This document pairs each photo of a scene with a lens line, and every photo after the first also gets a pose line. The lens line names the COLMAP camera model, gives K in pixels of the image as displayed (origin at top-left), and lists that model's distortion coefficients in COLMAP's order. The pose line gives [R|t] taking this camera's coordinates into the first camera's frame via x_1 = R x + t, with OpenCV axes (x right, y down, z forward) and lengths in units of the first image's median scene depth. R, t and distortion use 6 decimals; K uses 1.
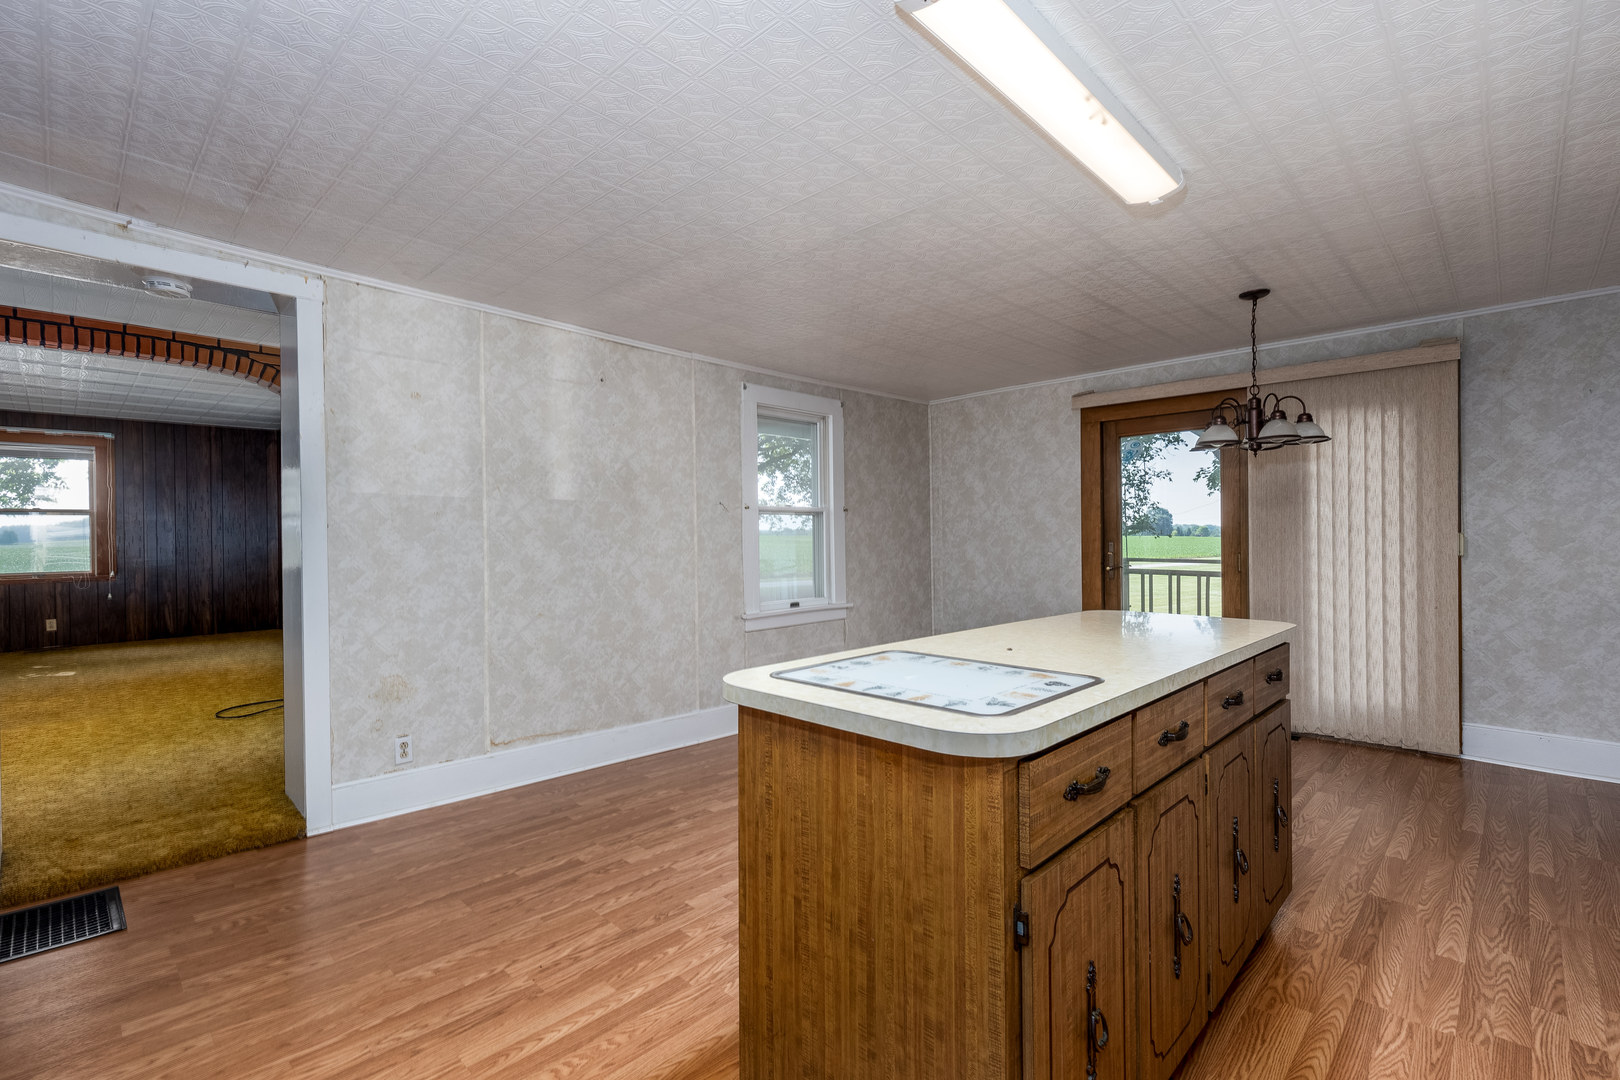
lens RADIAL K [[733.2, 0, 821.6], [0, 733.2, 535.0], [0, 0, 1]] dist [0.001047, 0.000680]
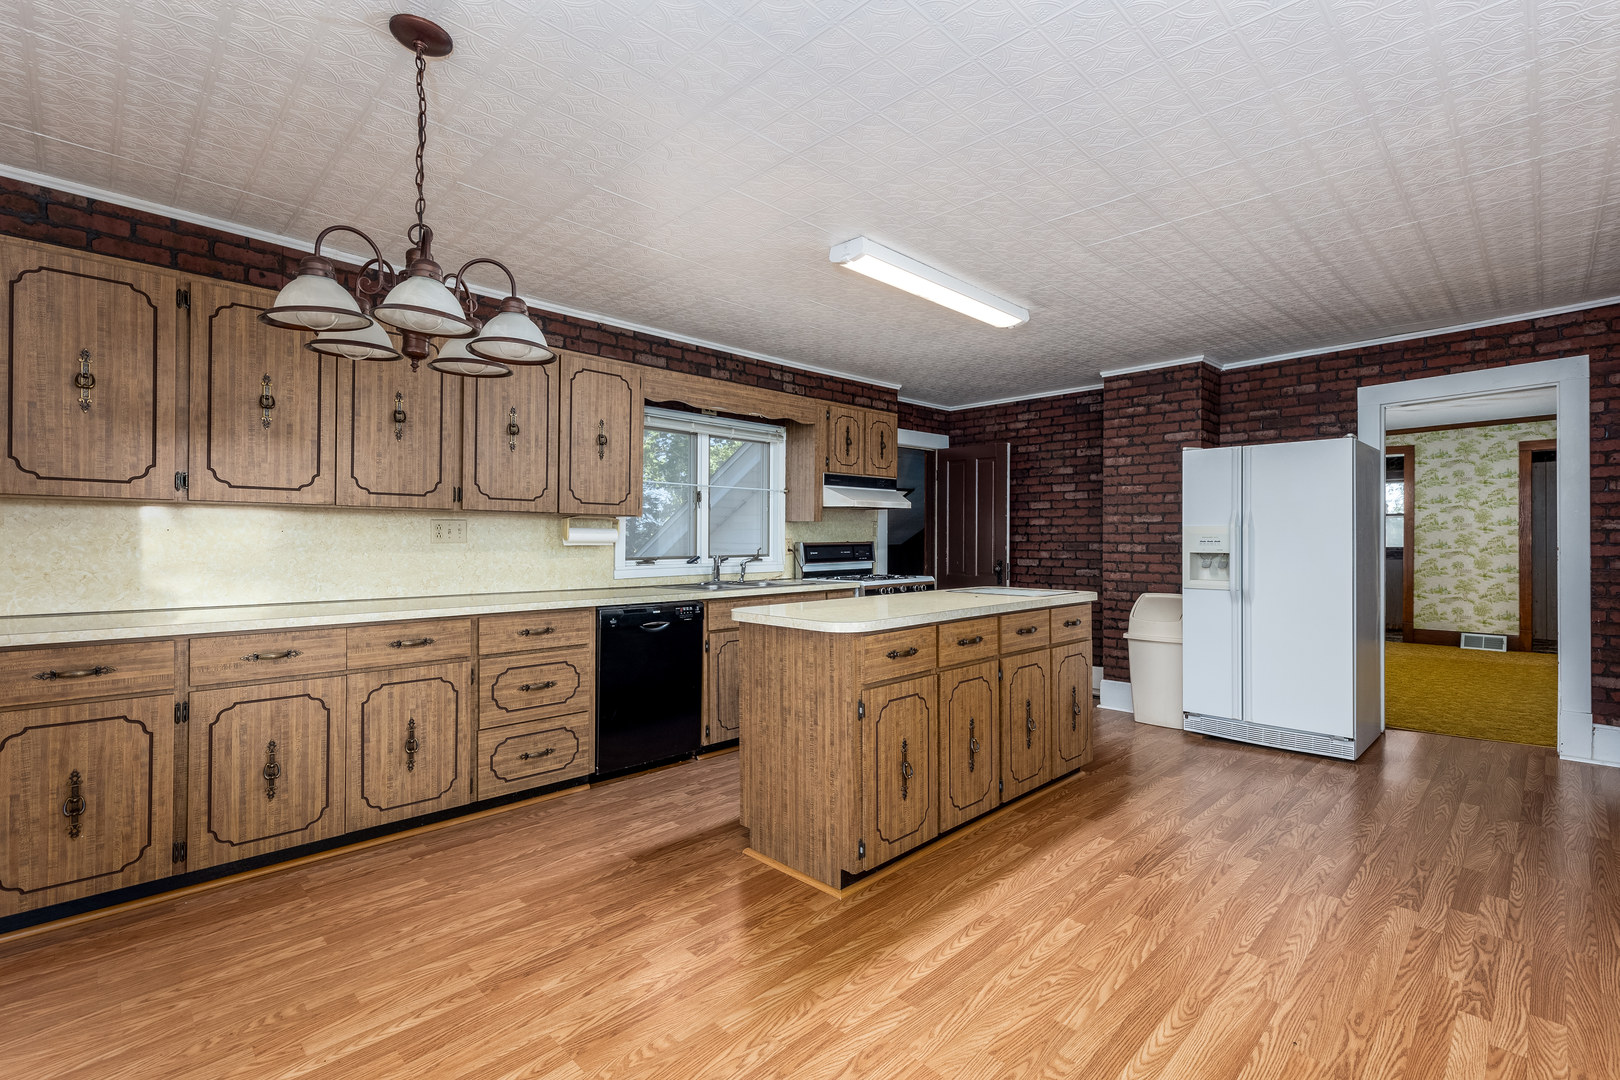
lens RADIAL K [[733.2, 0, 812.7], [0, 733.2, 538.7], [0, 0, 1]] dist [0.001047, 0.000680]
pose [[-0.999373, 0.008113, 0.034469, 0.486163], [0.007983, 0.999960, -0.003918, 0.008020], [-0.034500, -0.003640, -0.999398, 2.297912]]
